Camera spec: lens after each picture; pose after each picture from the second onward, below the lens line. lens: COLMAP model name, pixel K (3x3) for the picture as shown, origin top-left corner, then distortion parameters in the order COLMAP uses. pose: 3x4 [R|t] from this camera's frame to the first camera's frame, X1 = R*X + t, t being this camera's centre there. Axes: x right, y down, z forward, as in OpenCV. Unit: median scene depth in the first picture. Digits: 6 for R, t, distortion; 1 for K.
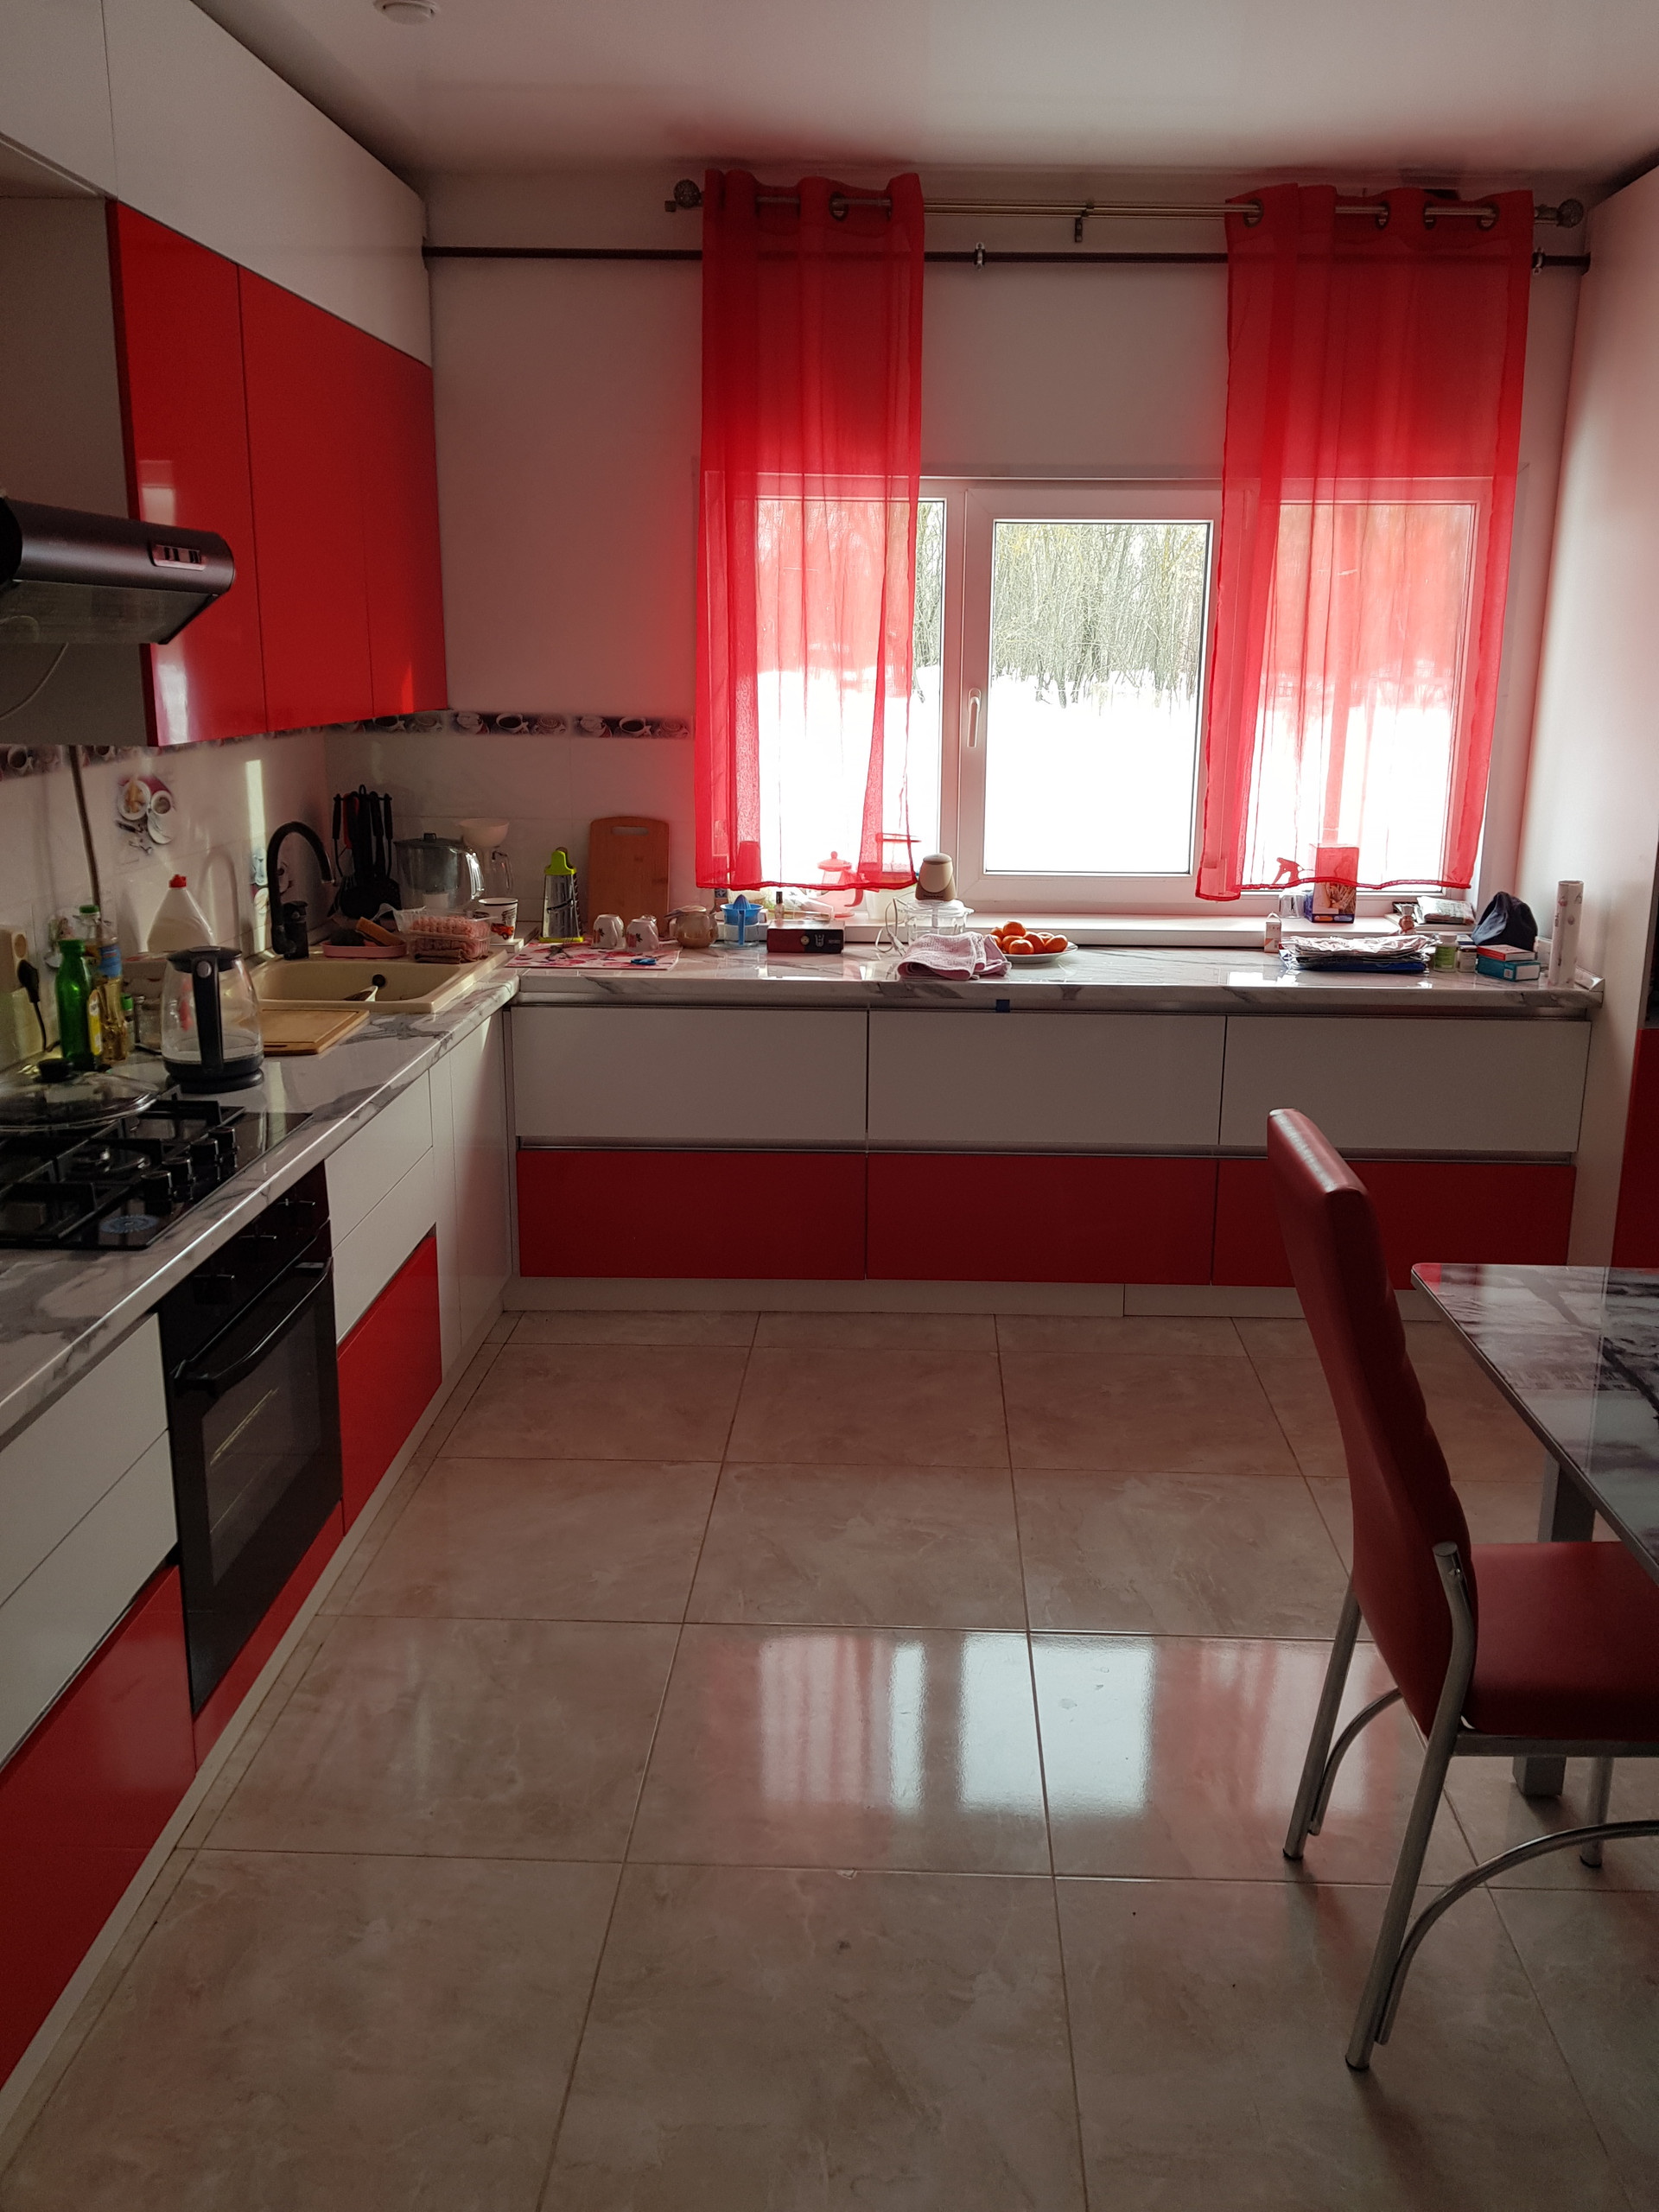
lens RADIAL K [[1744.3, 0, 838.2], [0, 1744.3, 1029.1], [0, 0, 1]] dist [0.100382, -0.147311]
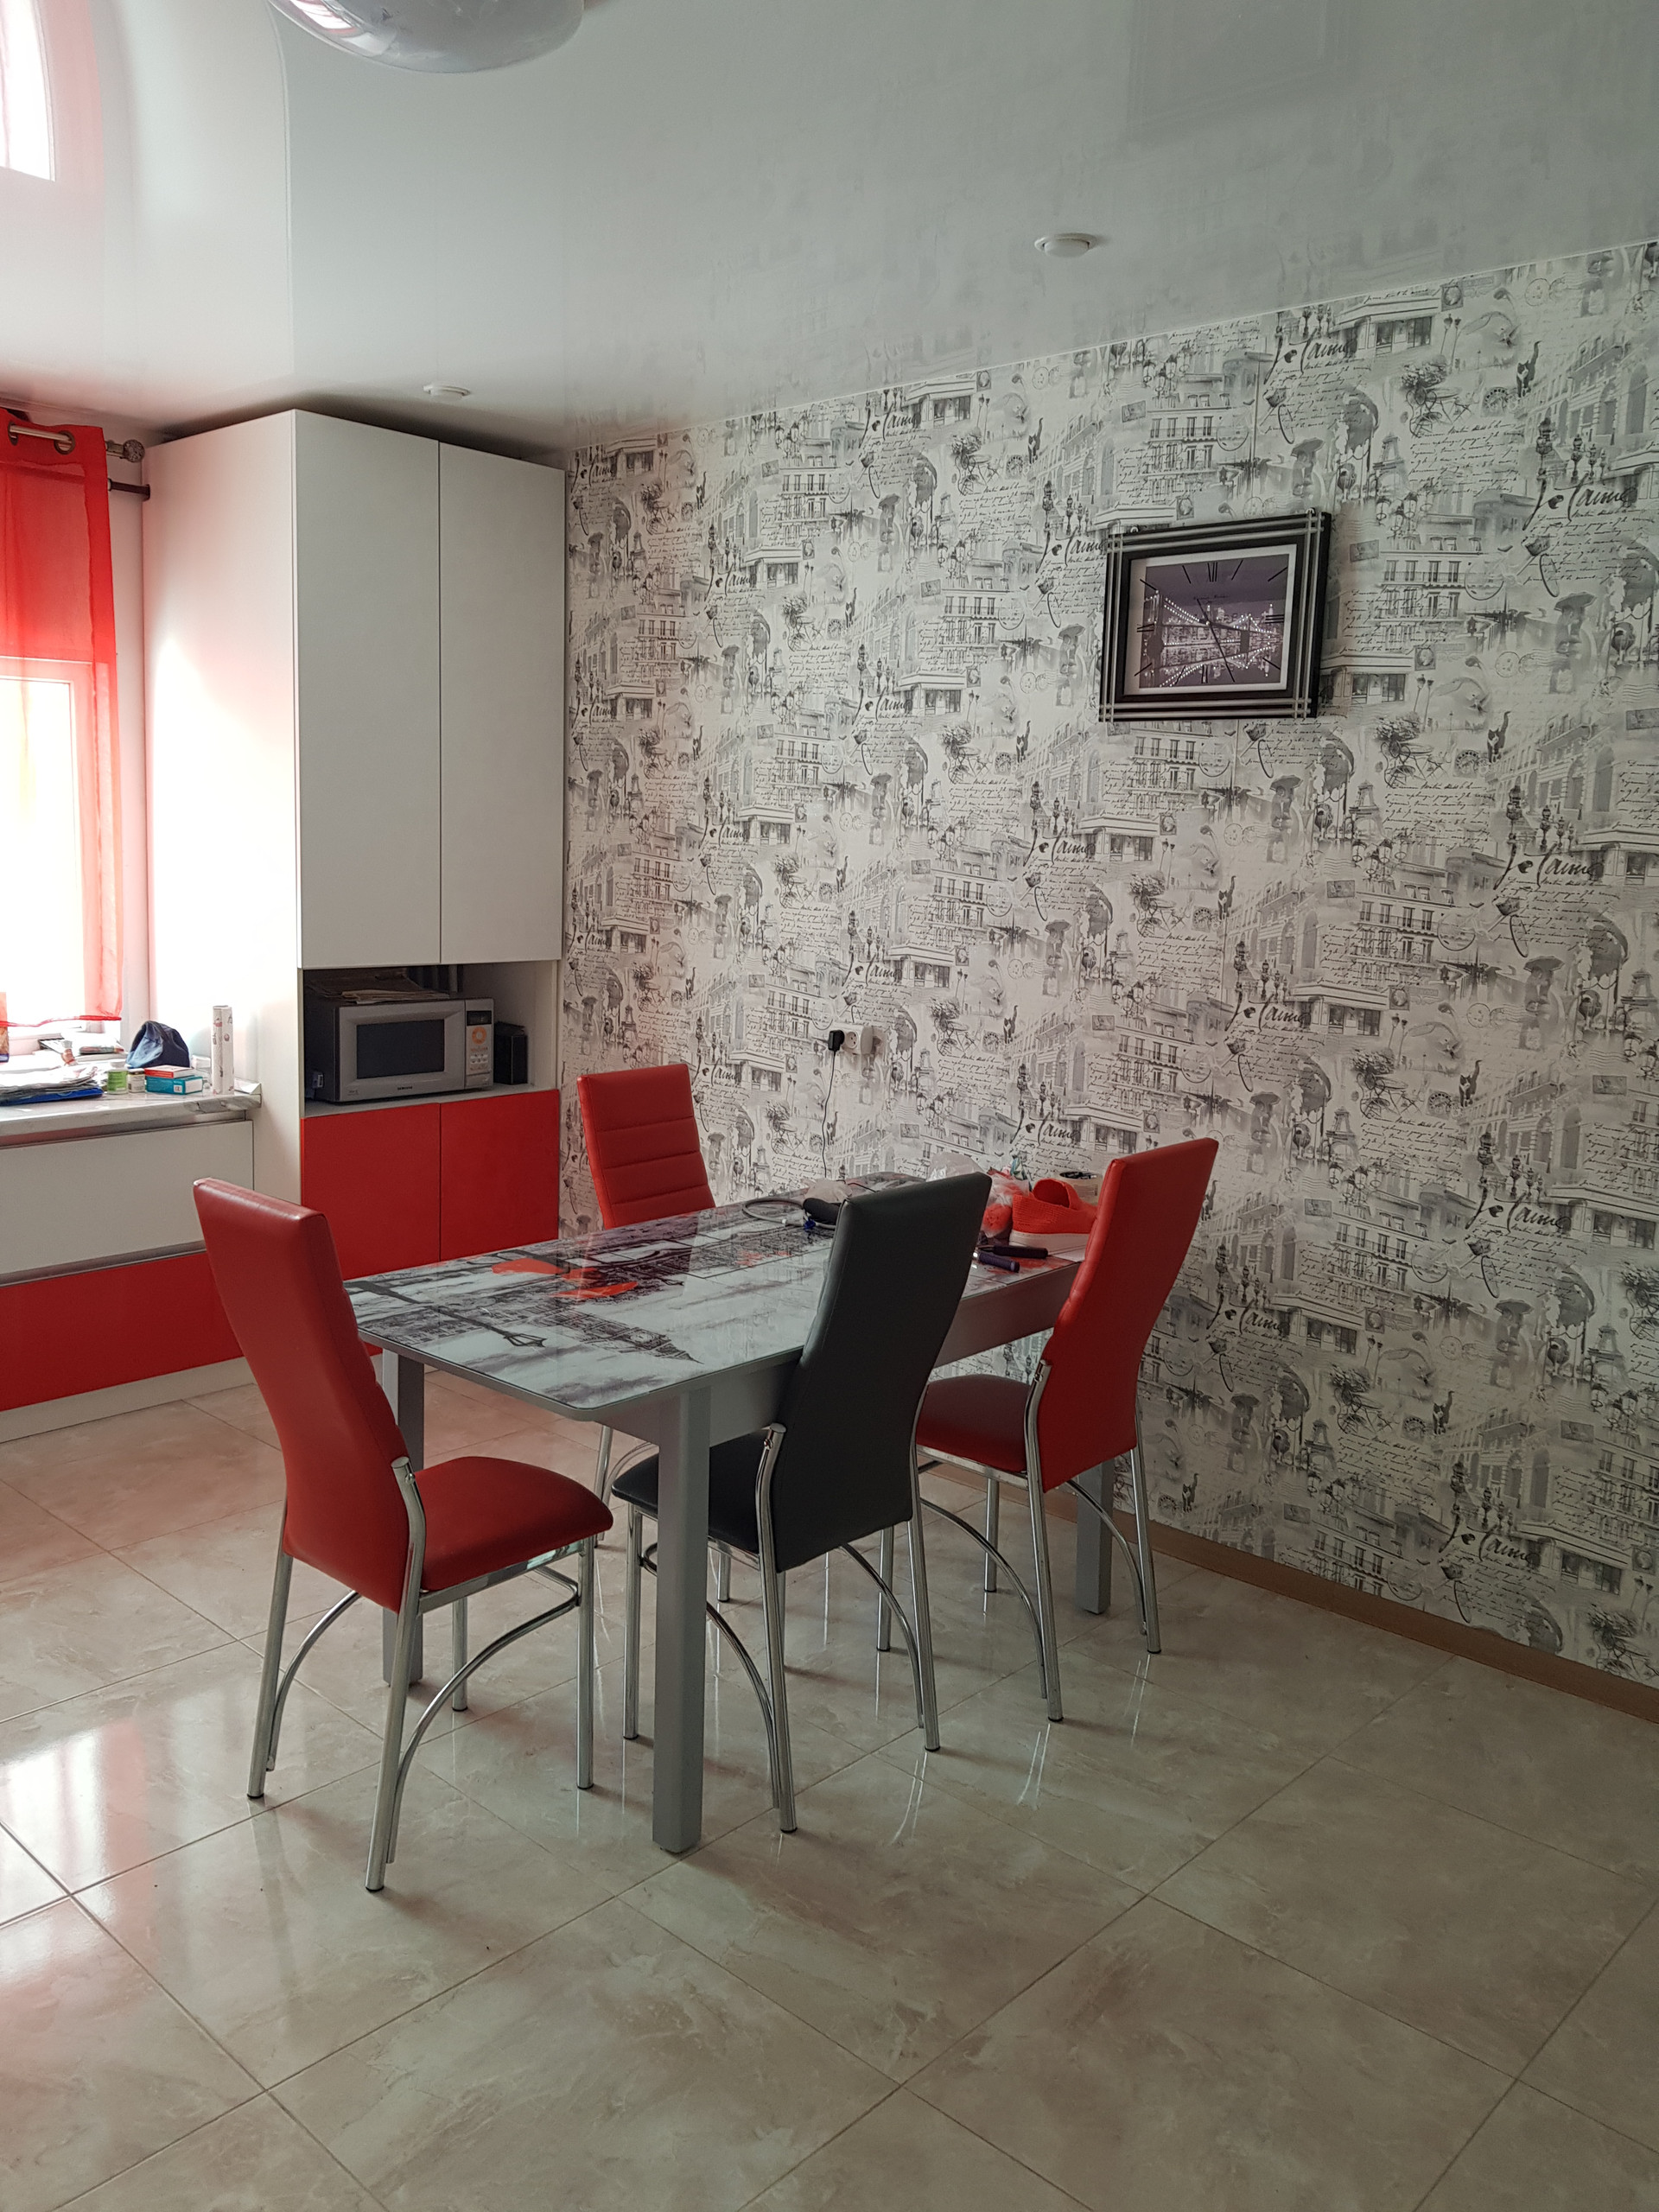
lens RADIAL K [[1744.3, 0, 838.2], [0, 1744.3, 1029.1], [0, 0, 1]] dist [0.100382, -0.147311]
pose [[0.663678, -0.082017, 0.743508, -0.188325], [0.144502, 0.989305, -0.019856, 0.015415], [-0.733928, 0.120617, 0.668432, -0.094511]]
